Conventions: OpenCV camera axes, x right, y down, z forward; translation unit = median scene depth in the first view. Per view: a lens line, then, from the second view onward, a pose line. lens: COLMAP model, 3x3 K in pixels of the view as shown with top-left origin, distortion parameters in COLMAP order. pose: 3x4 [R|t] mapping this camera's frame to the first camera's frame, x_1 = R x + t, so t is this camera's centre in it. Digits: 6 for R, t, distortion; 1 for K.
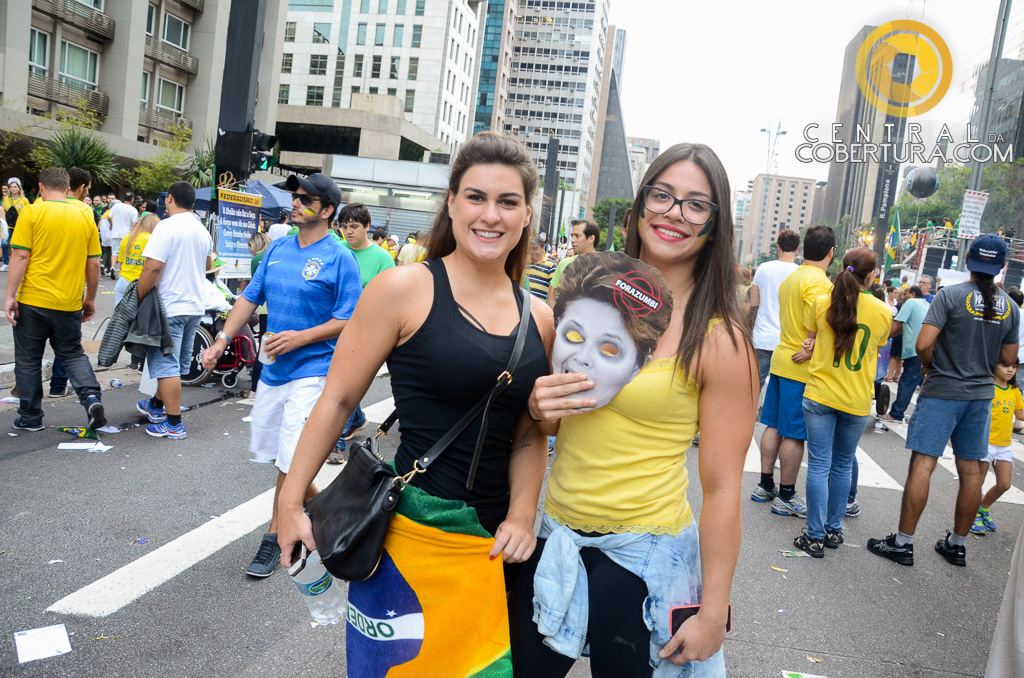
lens RADIAL K [[813.9, 0, 509.8], [0, 813.9, 335.0], [0, 0, 1]] dist [-0.077573, -0.002185]
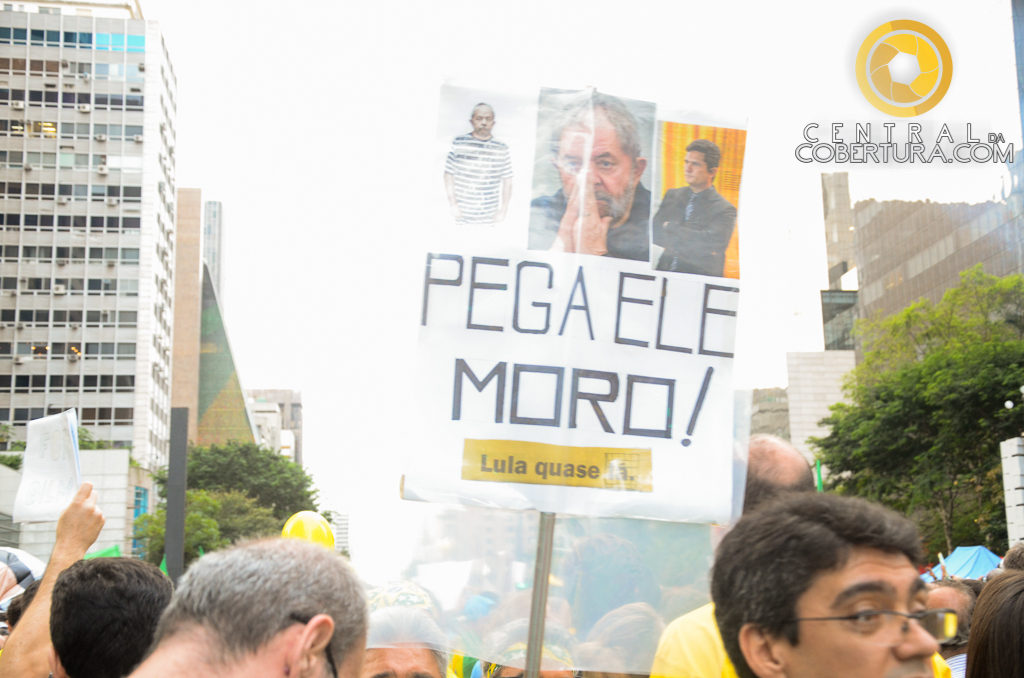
lens RADIAL K [[1318.1, 0, 511.8], [0, 1318.1, 340.2], [0, 0, 1]] dist [0.149016, 0.000000]
pose [[0.940425, -0.067211, 0.333292, 0.032665], [0.157714, 0.954659, -0.252493, -0.017616], [-0.301209, 0.290016, 0.908385, 0.209010]]
